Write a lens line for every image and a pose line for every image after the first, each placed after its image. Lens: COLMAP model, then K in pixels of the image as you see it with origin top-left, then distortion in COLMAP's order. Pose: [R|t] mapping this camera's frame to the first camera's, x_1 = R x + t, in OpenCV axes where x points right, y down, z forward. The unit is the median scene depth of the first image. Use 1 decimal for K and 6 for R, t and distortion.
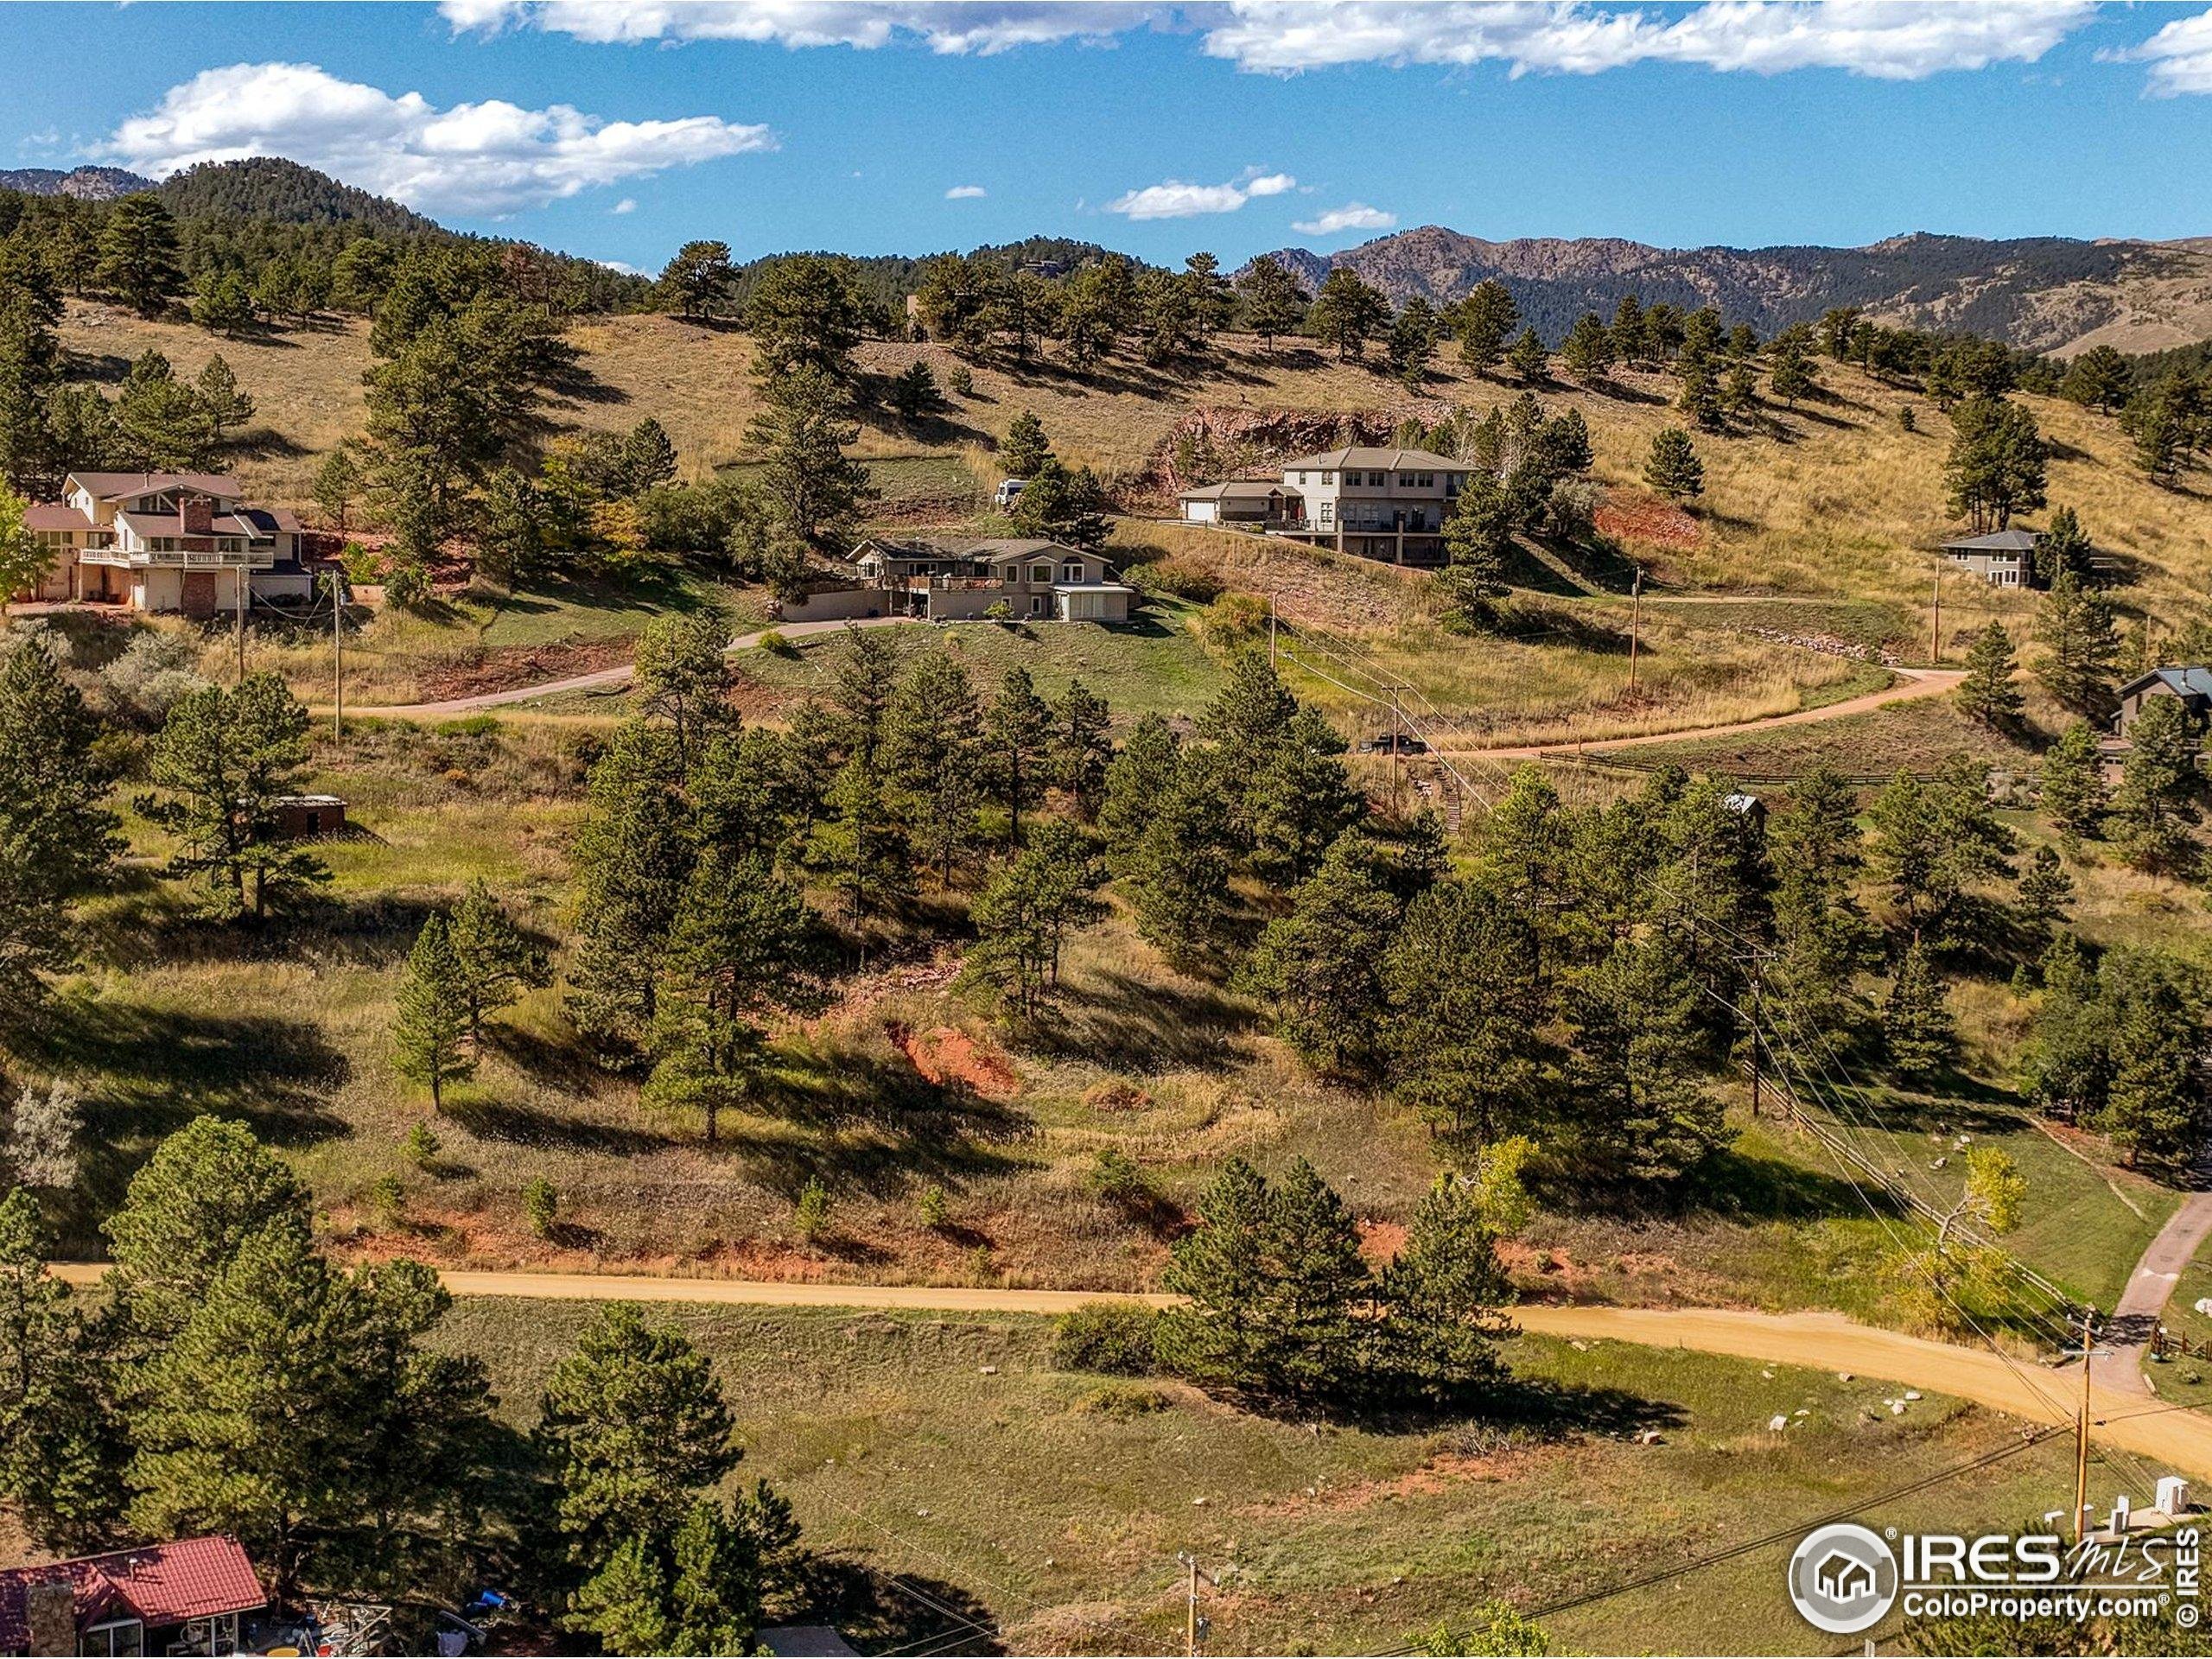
lens RADIAL K [[2994.8, 0, 1106.0], [0, 2994.8, 829.5], [0, 0, 1]] dist [0.019453, -0.025228]
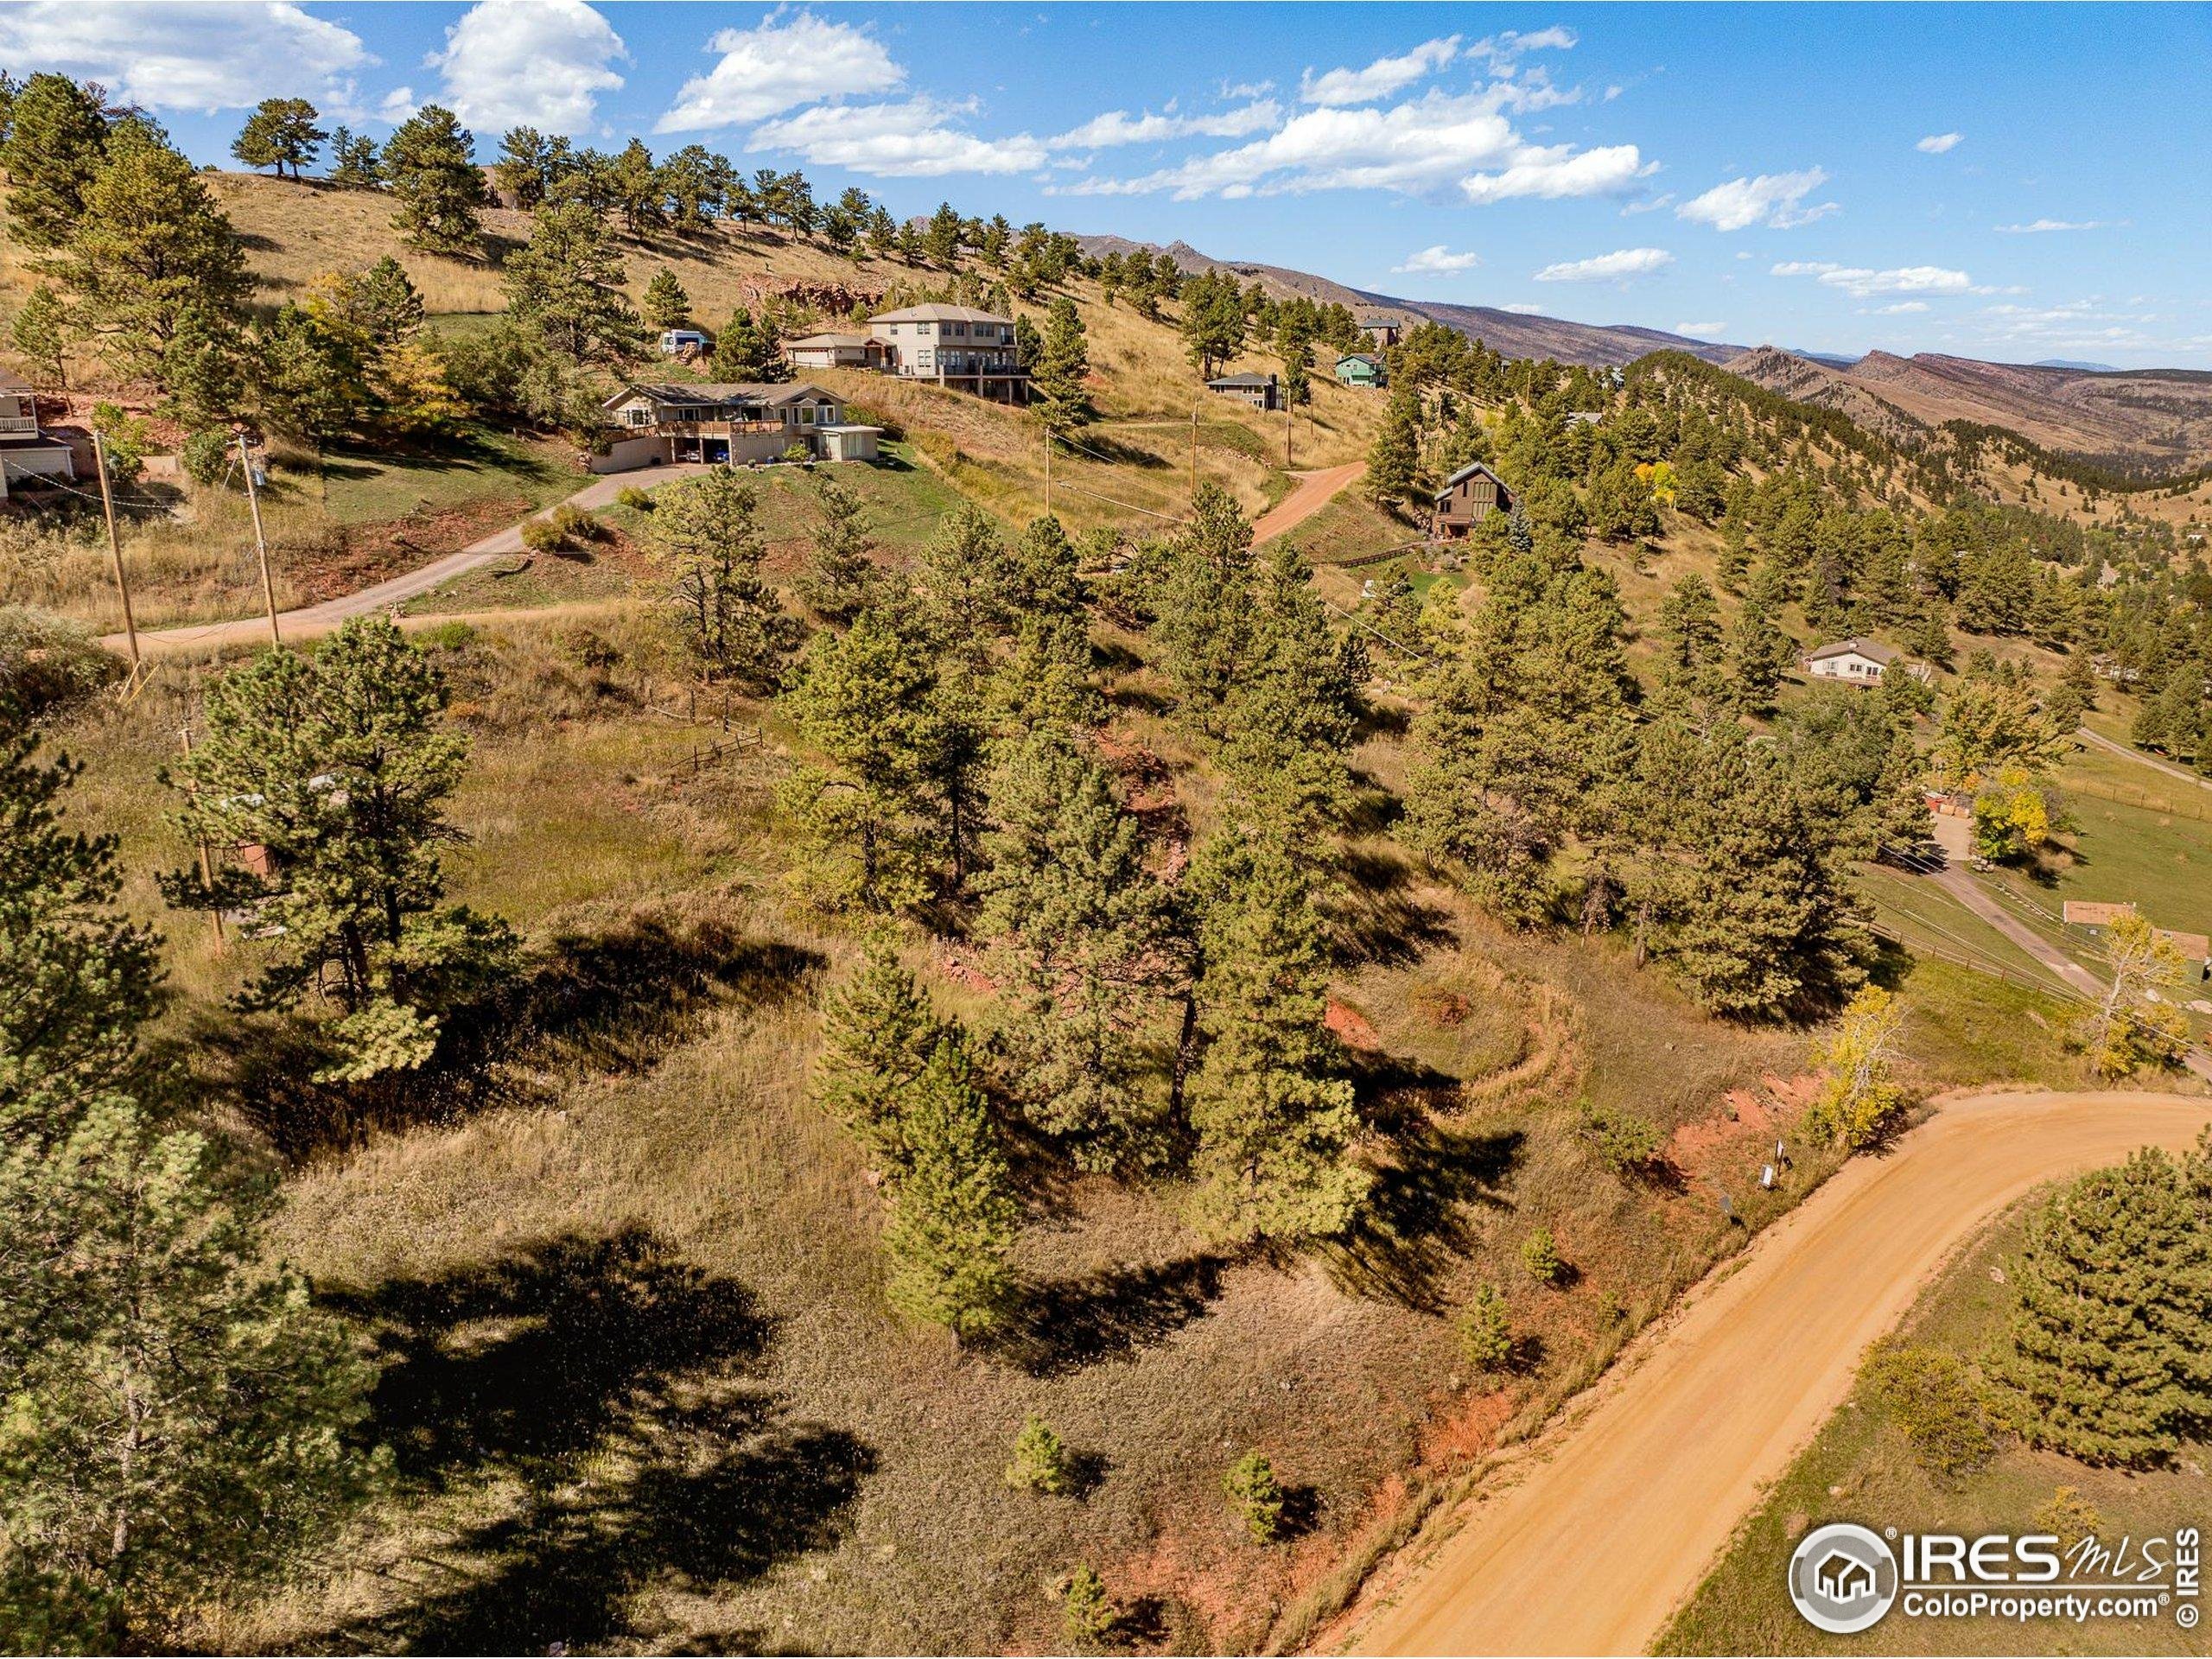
lens RADIAL K [[1539.8, 0, 1106.0], [0, 1539.8, 829.5], [0, 0, 1]] dist [-0.037928, 0.007173]
pose [[0.870764, -0.152464, 0.467467, -0.204429], [0.066275, 0.978430, 0.195661, -0.041557], [-0.487214, -0.139393, 0.862086, 0.462993]]
